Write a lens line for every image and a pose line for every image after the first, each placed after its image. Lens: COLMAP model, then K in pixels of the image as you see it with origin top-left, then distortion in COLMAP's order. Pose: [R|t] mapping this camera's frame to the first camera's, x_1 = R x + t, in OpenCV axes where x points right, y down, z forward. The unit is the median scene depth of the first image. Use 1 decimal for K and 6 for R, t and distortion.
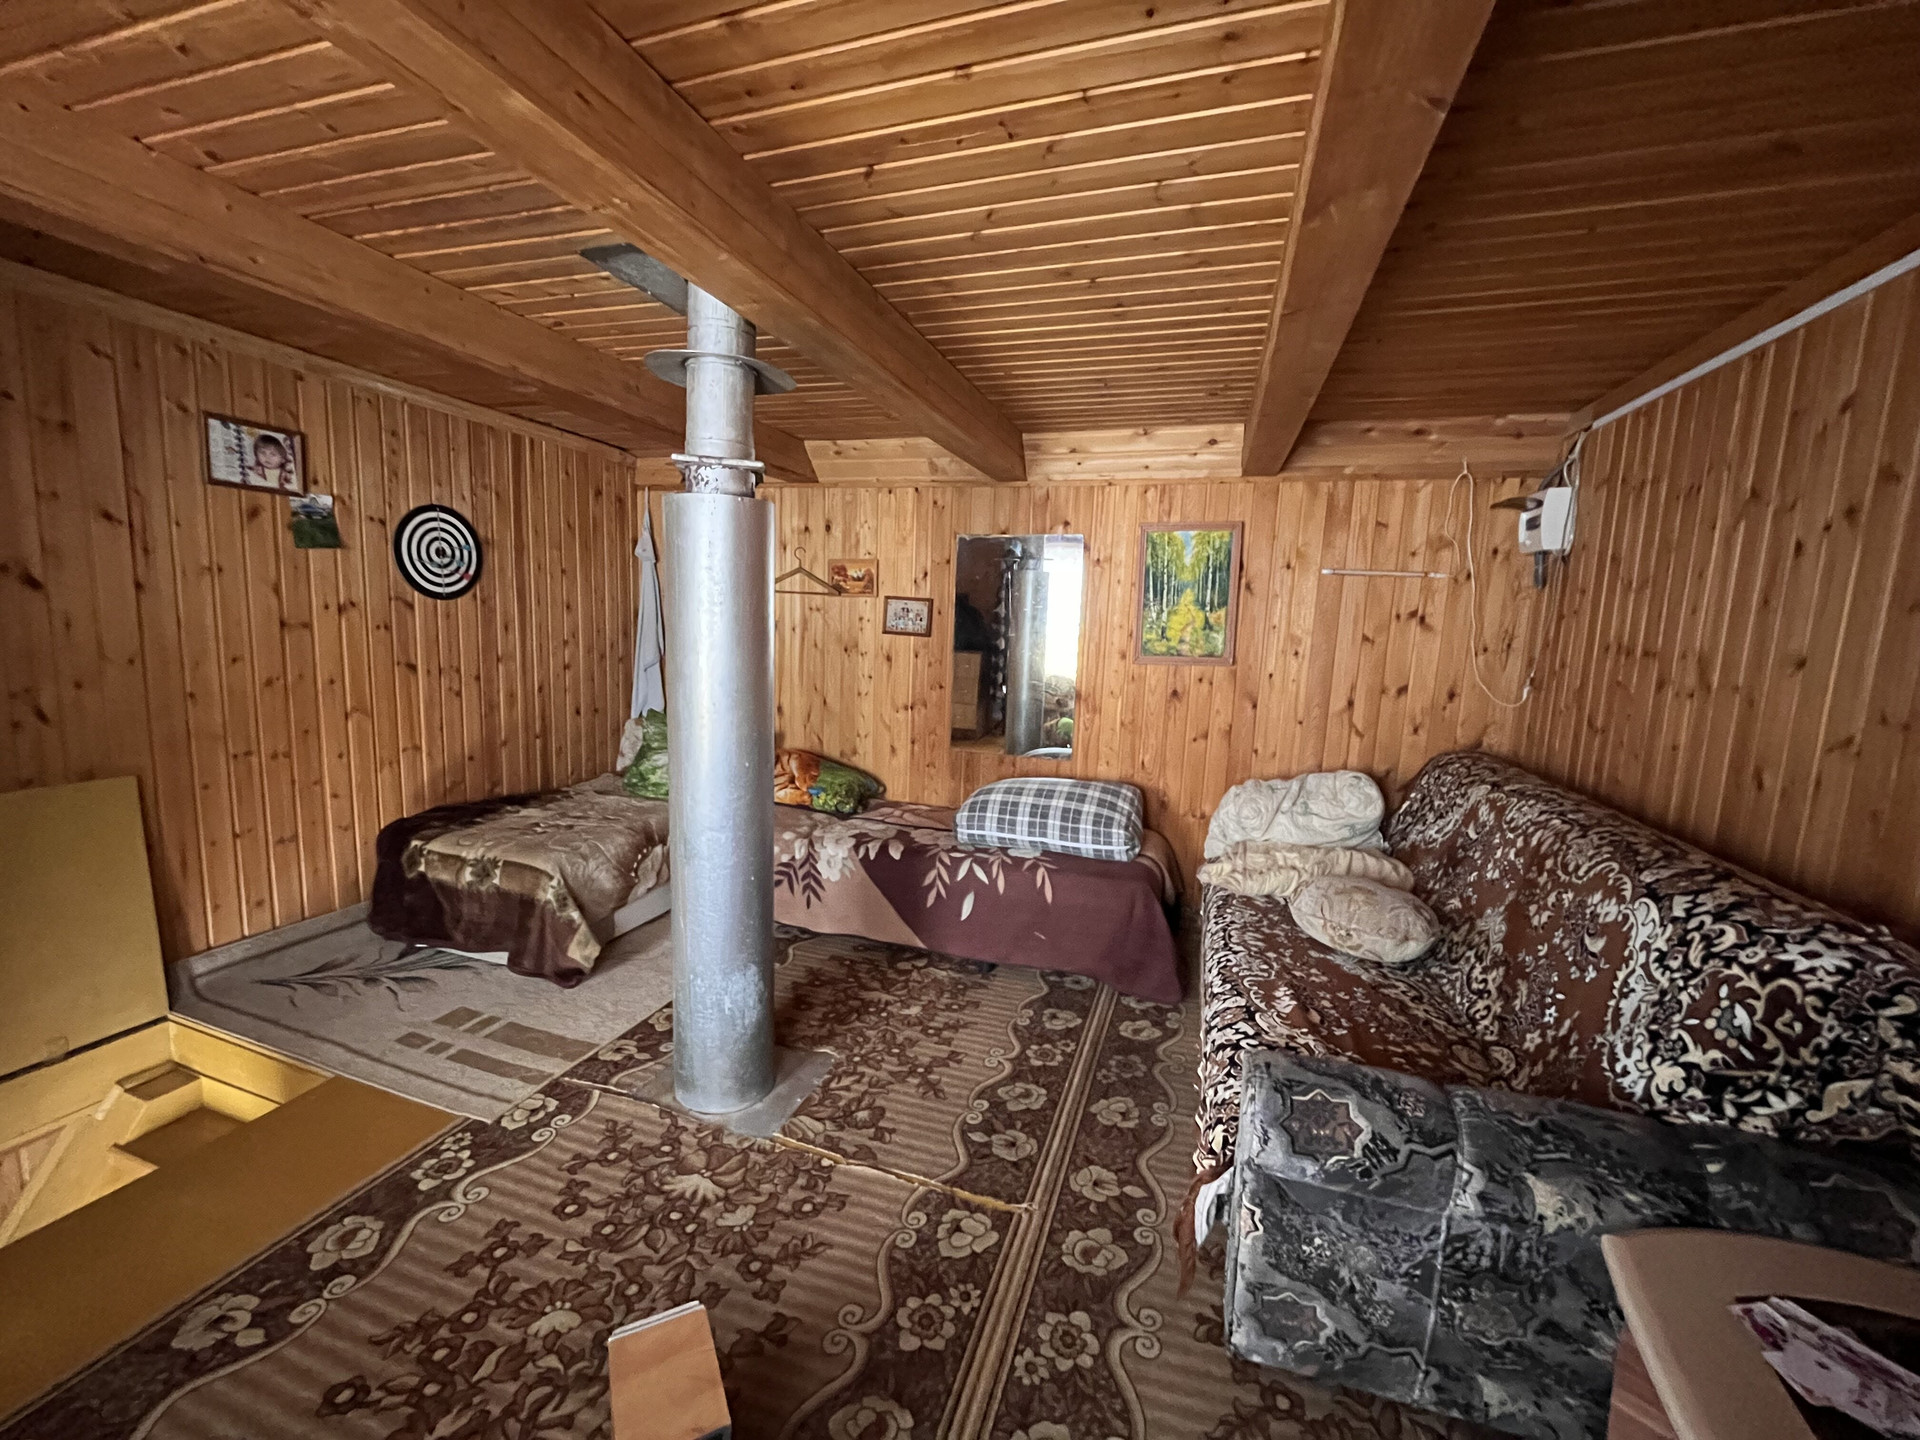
lens RADIAL K [[776.4, 0, 954.2], [0, 776.4, 719.9], [0, 0, 1]] dist [0.000196, -0.000318]
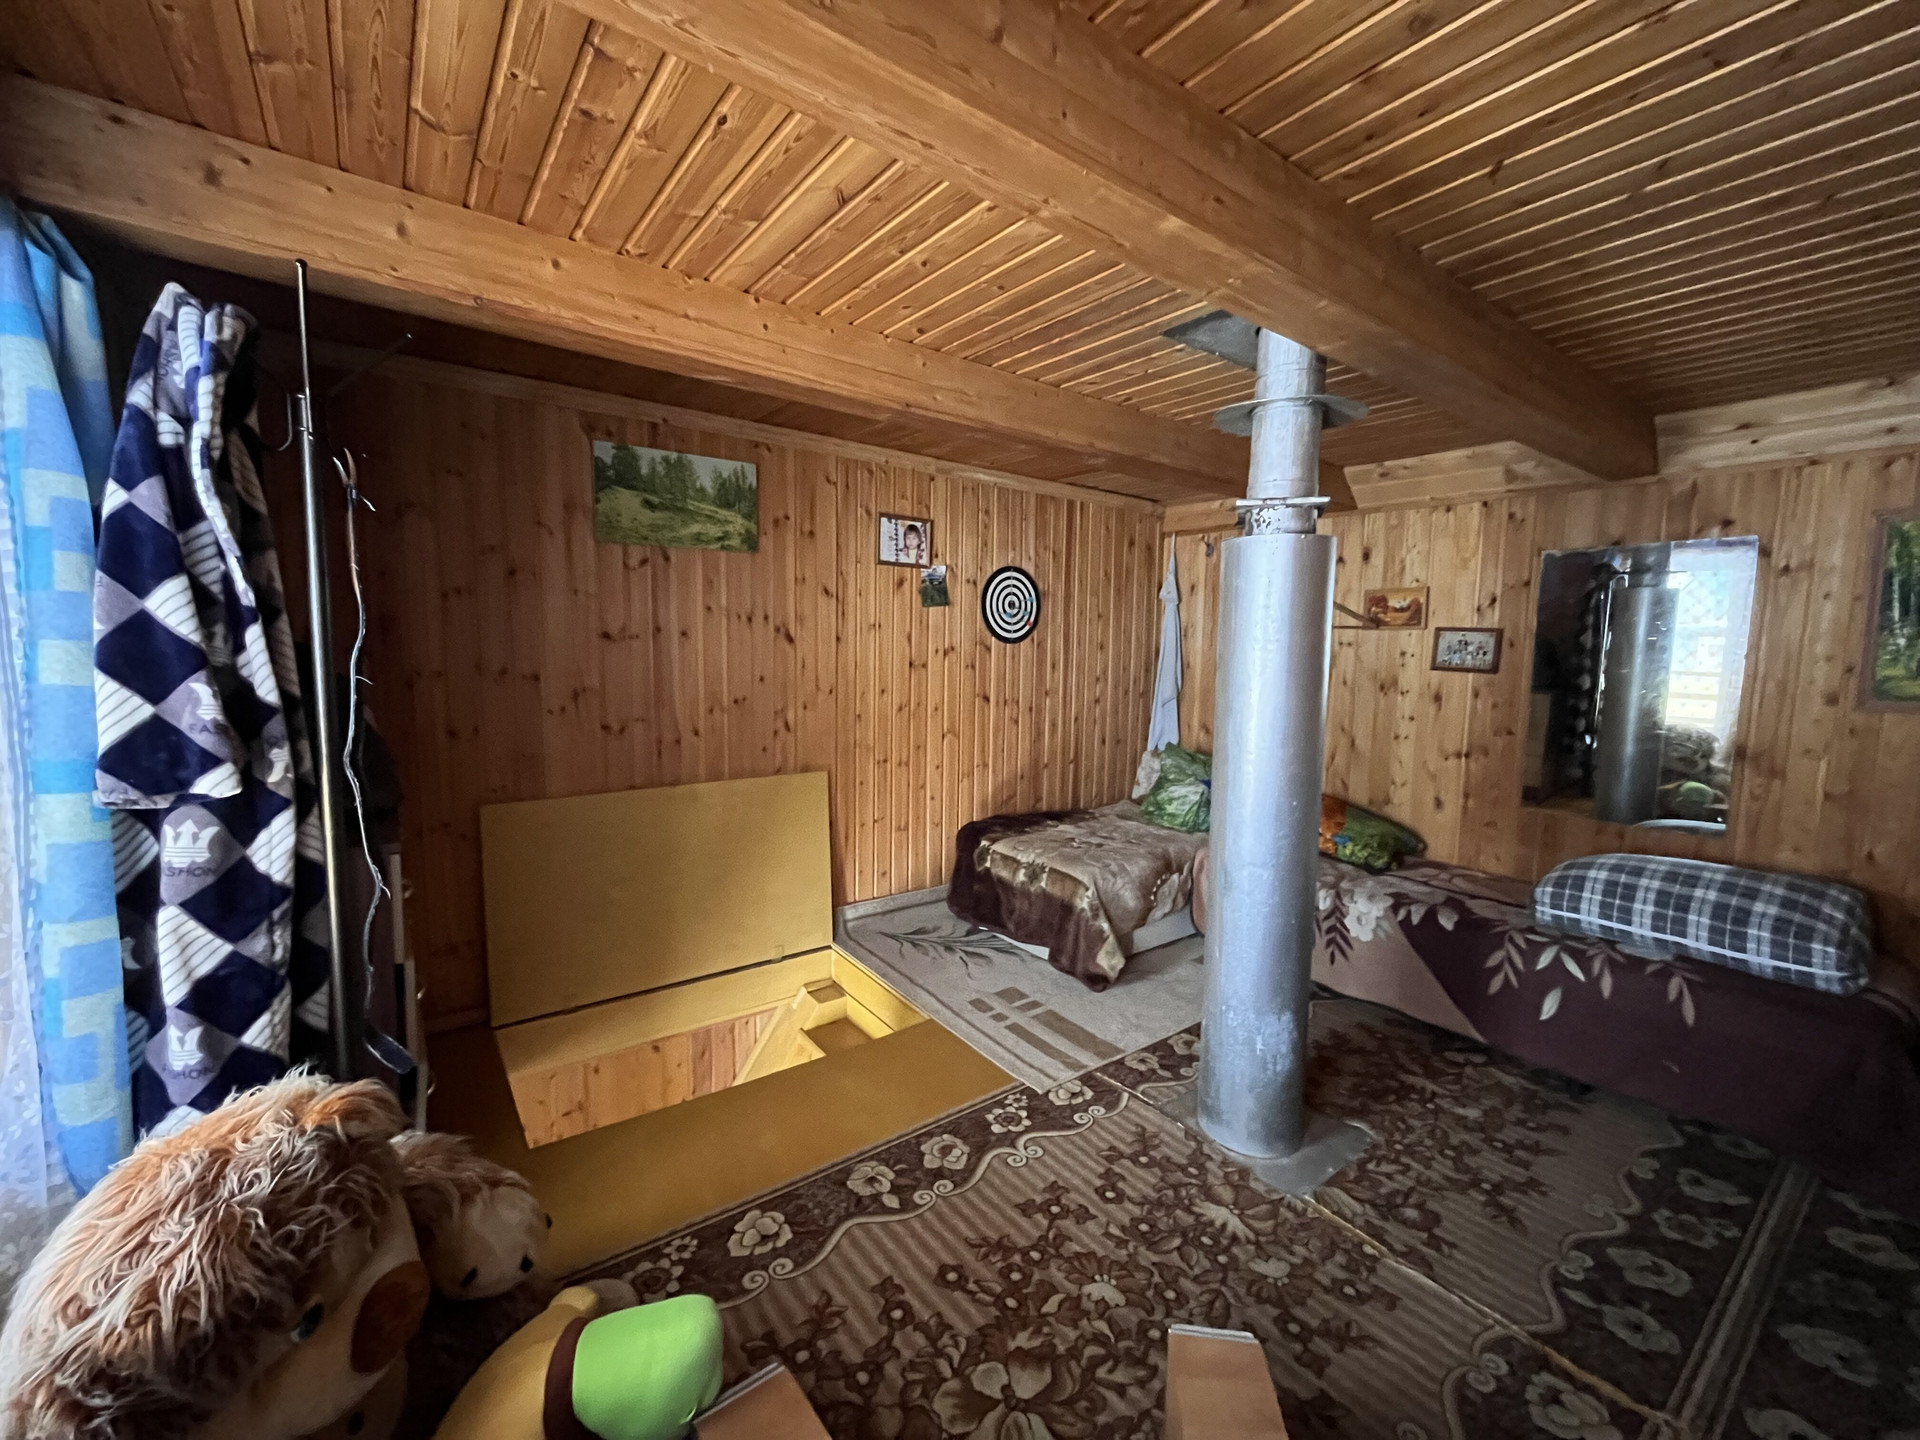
lens RADIAL K [[776.4, 0, 954.2], [0, 776.4, 719.9], [0, 0, 1]] dist [0.000196, -0.000318]
pose [[0.822174, 0.032431, -0.568311, -0.051141], [-0.059174, 0.997836, -0.028665, 0.004336], [0.566152, 0.057197, 0.822314, -0.043444]]
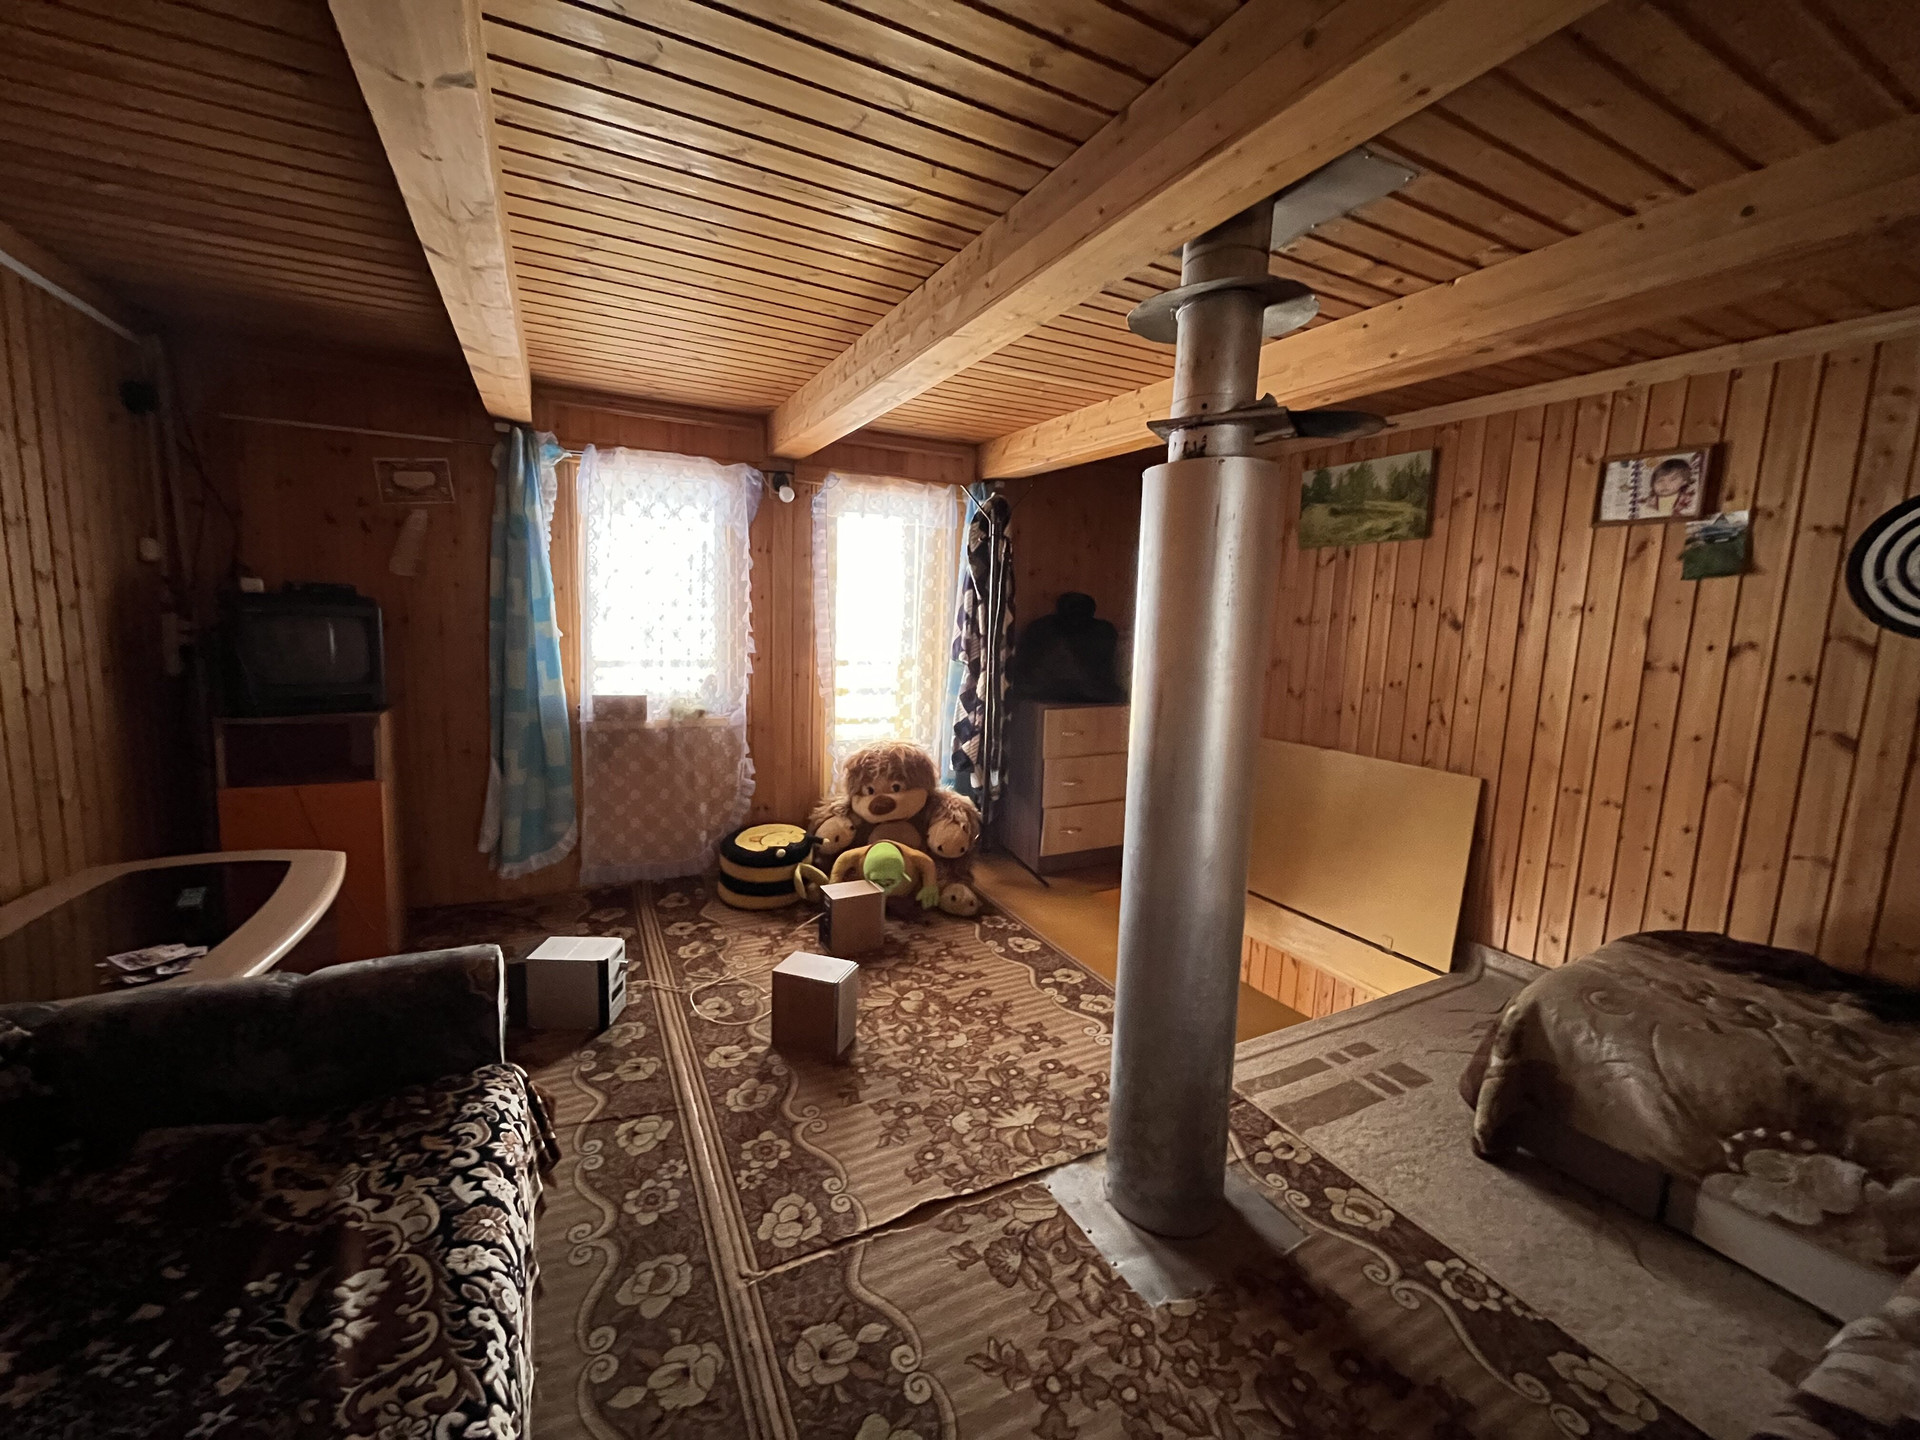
lens RADIAL K [[776.4, 0, 954.2], [0, 776.4, 719.9], [0, 0, 1]] dist [0.000196, -0.000318]
pose [[-0.700894, 0.028029, -0.712715, 0.370820], [-0.159749, 0.967675, 0.195155, -0.114769], [0.695146, 0.250638, -0.673760, 1.115015]]
